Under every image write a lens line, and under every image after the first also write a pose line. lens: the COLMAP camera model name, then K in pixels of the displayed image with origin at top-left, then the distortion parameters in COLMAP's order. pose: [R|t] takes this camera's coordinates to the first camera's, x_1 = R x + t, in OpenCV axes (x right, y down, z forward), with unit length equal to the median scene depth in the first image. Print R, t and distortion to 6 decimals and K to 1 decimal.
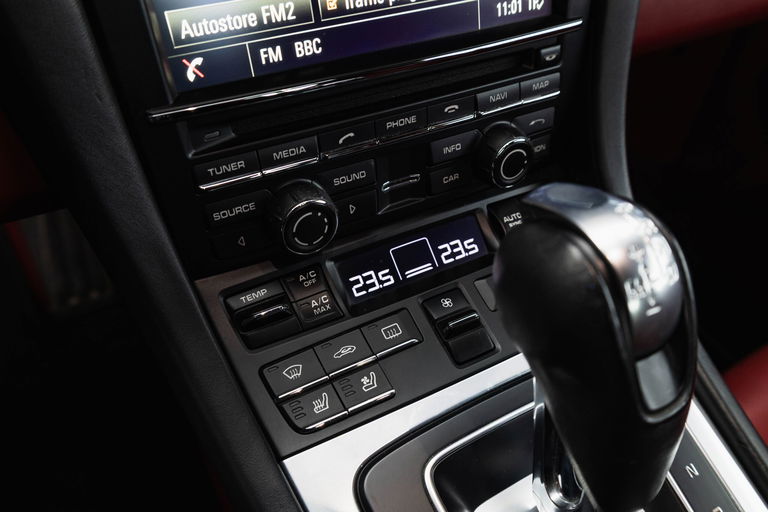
lens RADIAL K [[634.7, 0, 378.2], [0, 634.7, 263.7], [0, 0, 1]] dist [-0.008318, 0.000360]
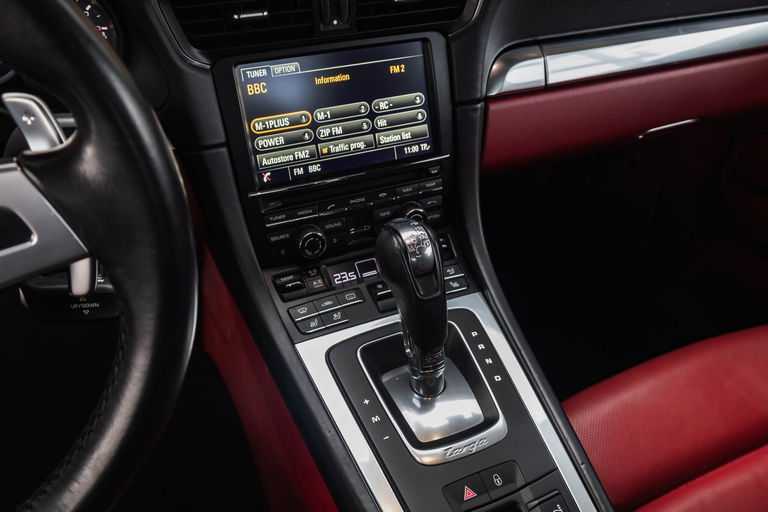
lens RADIAL K [[676.9, 0, 388.0], [0, 676.9, 252.9], [0, 0, 1]] dist [0.008563, 0.000324]
pose [[0.996915, 0.012803, -0.077434, 0.337699], [-0.026463, 0.983666, -0.178050, 0.382595], [0.073889, 0.179550, 0.980970, -1.301140]]
